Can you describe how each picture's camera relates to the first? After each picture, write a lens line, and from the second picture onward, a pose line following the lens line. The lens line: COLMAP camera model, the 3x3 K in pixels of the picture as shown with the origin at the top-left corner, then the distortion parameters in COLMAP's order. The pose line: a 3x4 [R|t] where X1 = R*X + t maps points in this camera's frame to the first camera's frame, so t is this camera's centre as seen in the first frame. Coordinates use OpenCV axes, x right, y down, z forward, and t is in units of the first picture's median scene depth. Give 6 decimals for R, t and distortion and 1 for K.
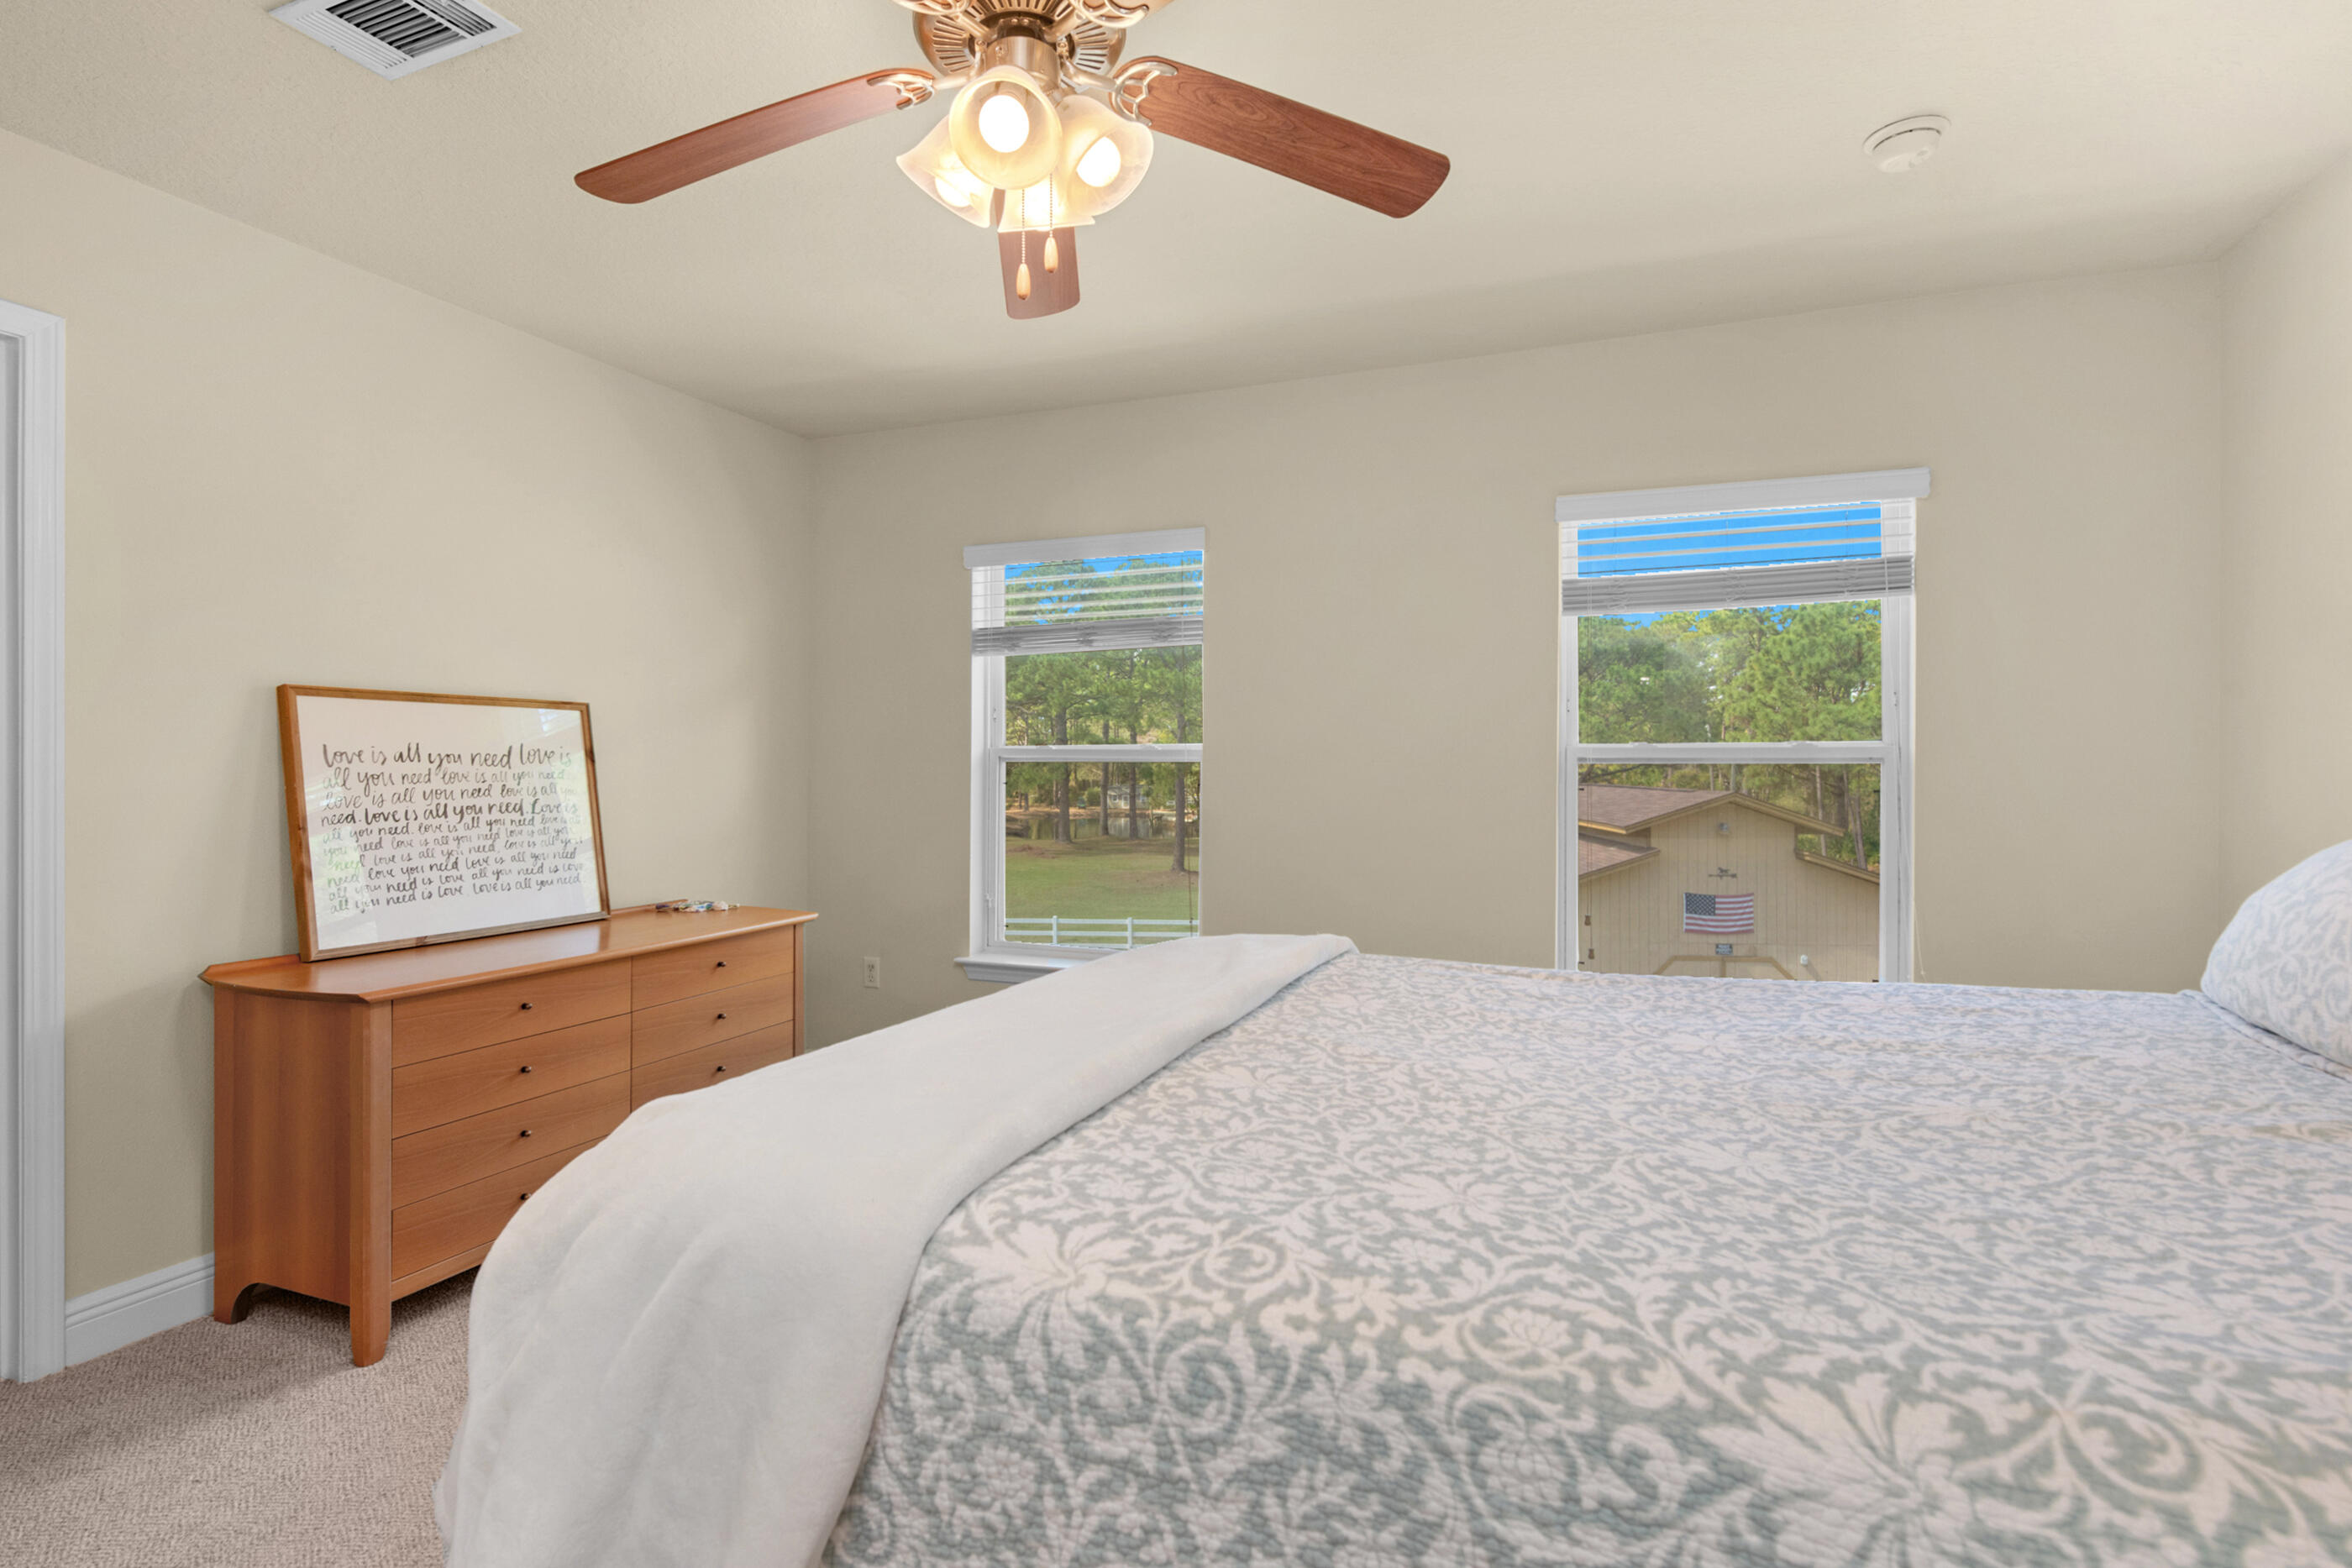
lens RADIAL K [[1114.6, 0, 1197.0], [0, 1114.6, 780.6], [0, 0, 1]] dist [-0.002391, 0.002543]
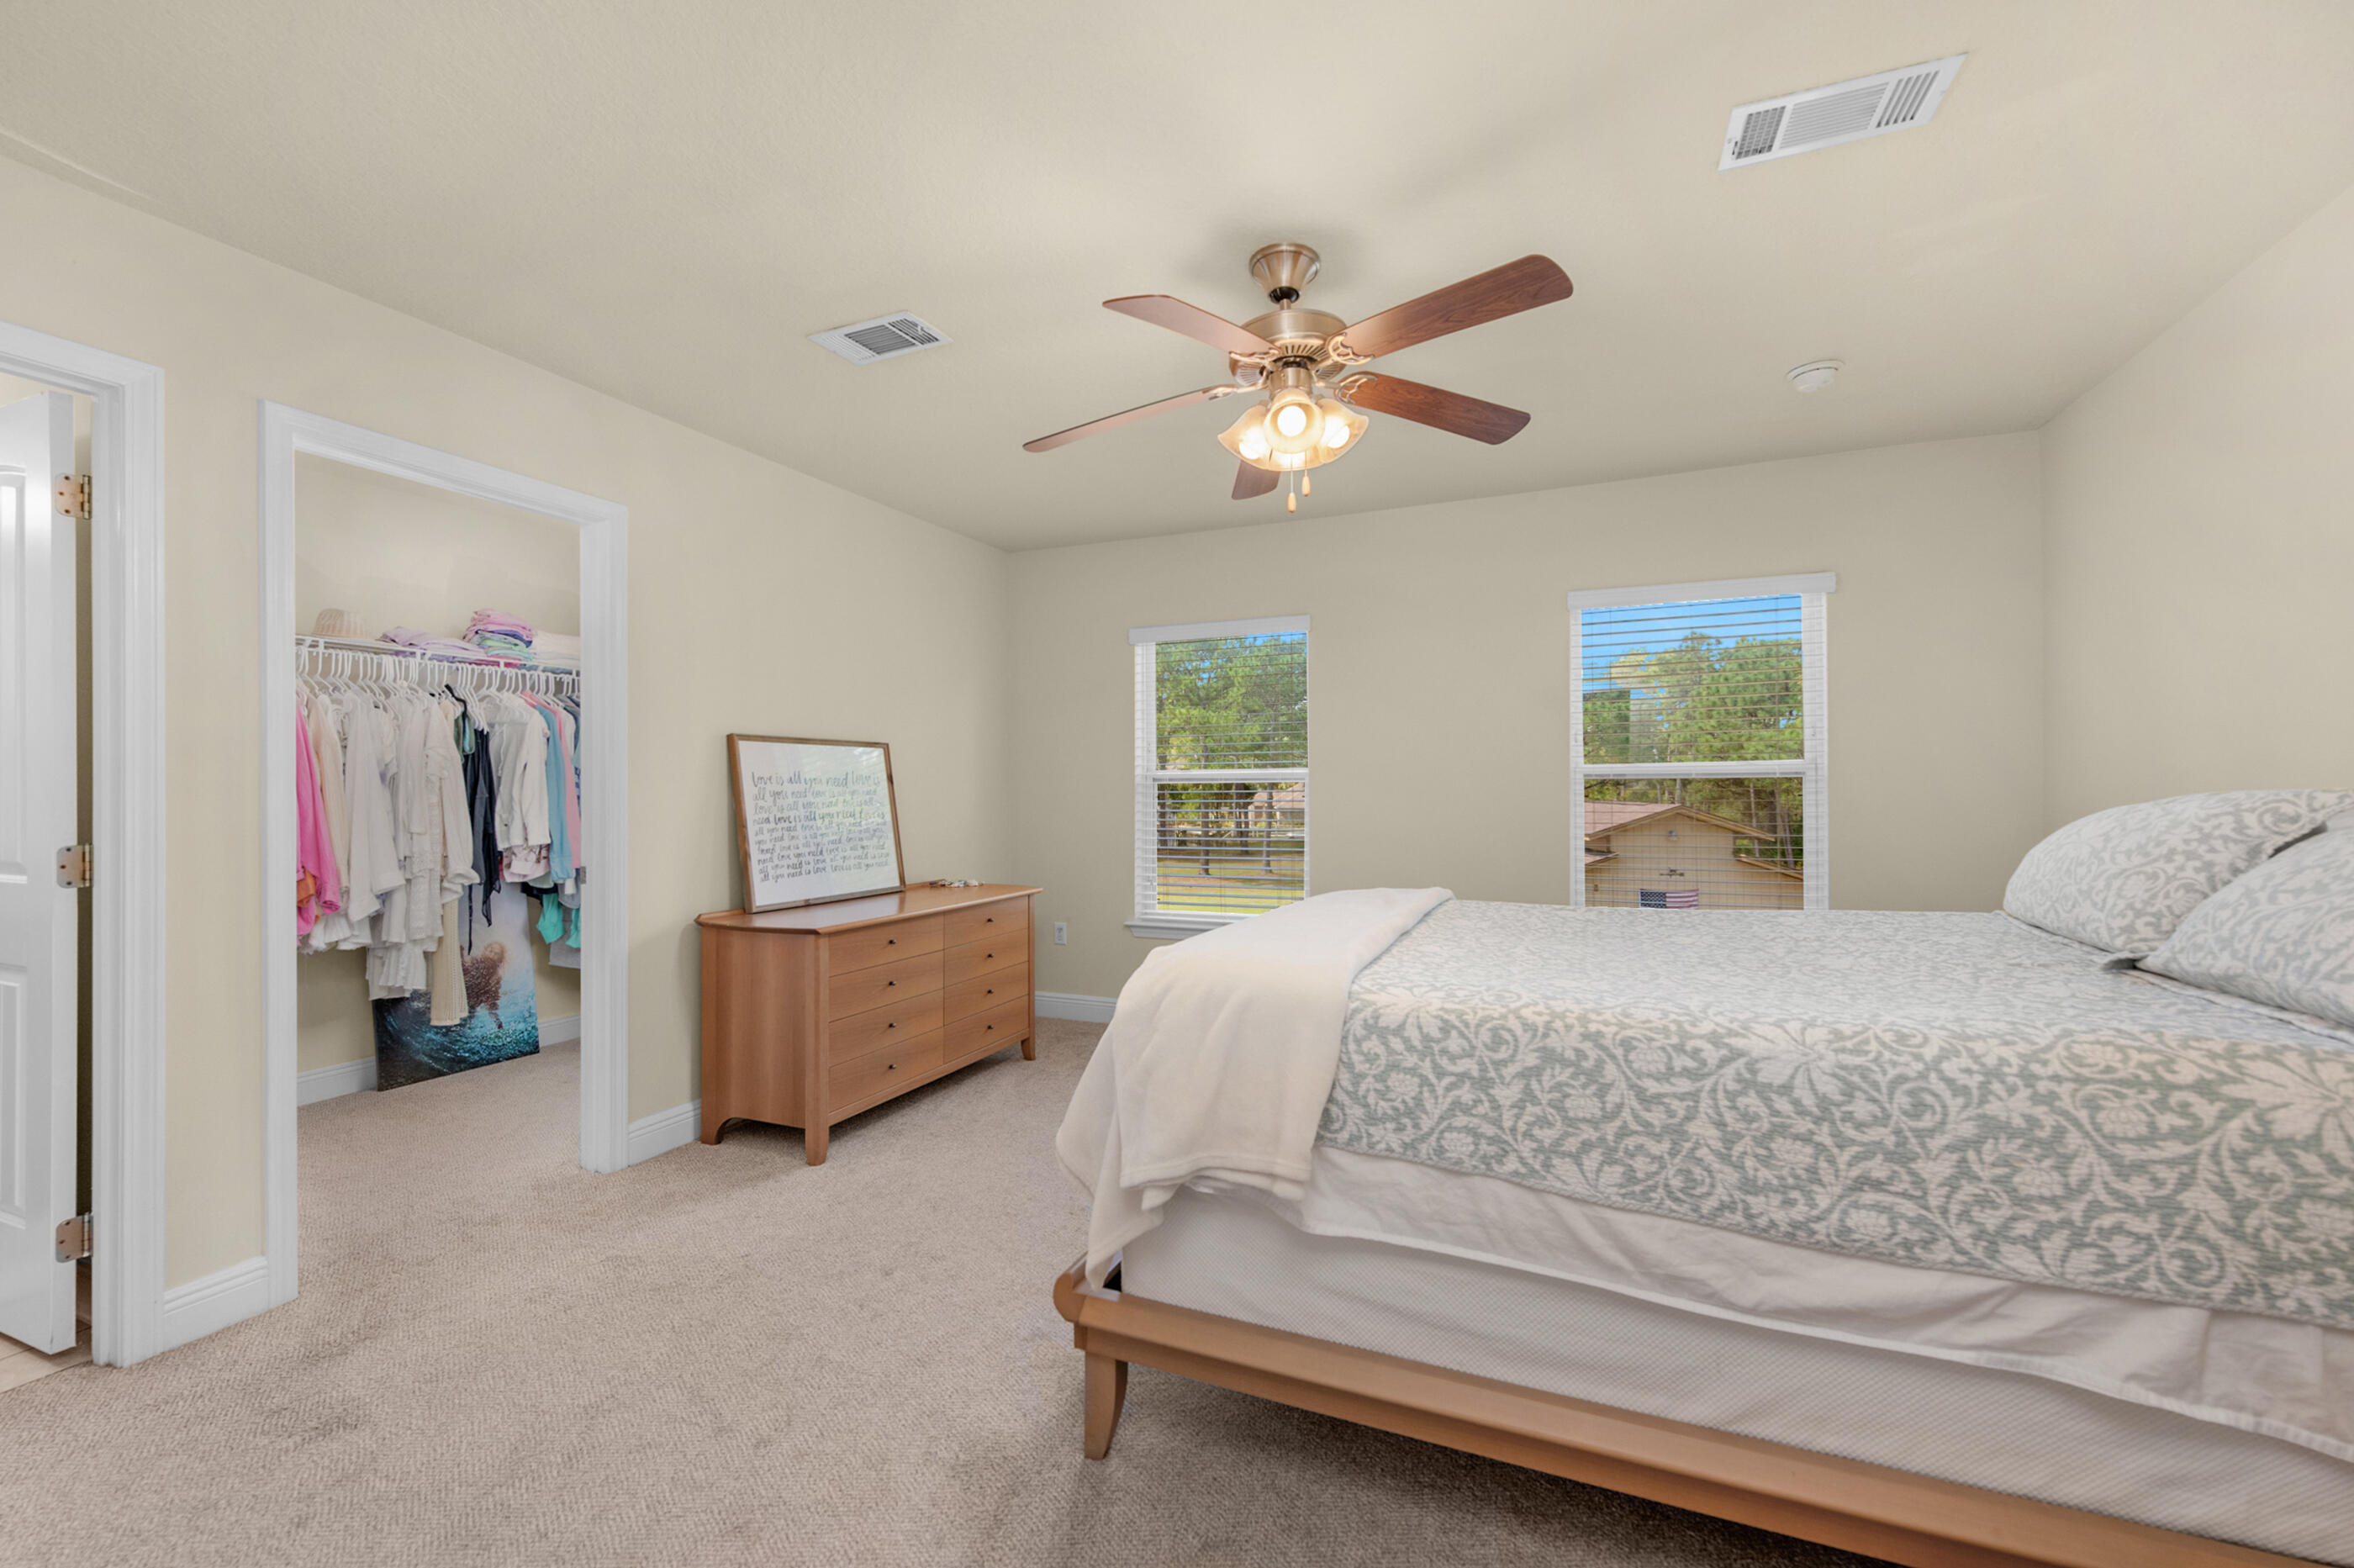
lens RADIAL K [[949.8, 0, 1158.8], [0, 949.8, 792.5], [0, 0, 1]] dist [0.001940, 0.001908]
pose [[0.998813, -0.008054, -0.048037, -0.302385], [0.007613, 0.999927, -0.009353, 0.021326], [0.048109, 0.008976, 0.998802, -0.509643]]
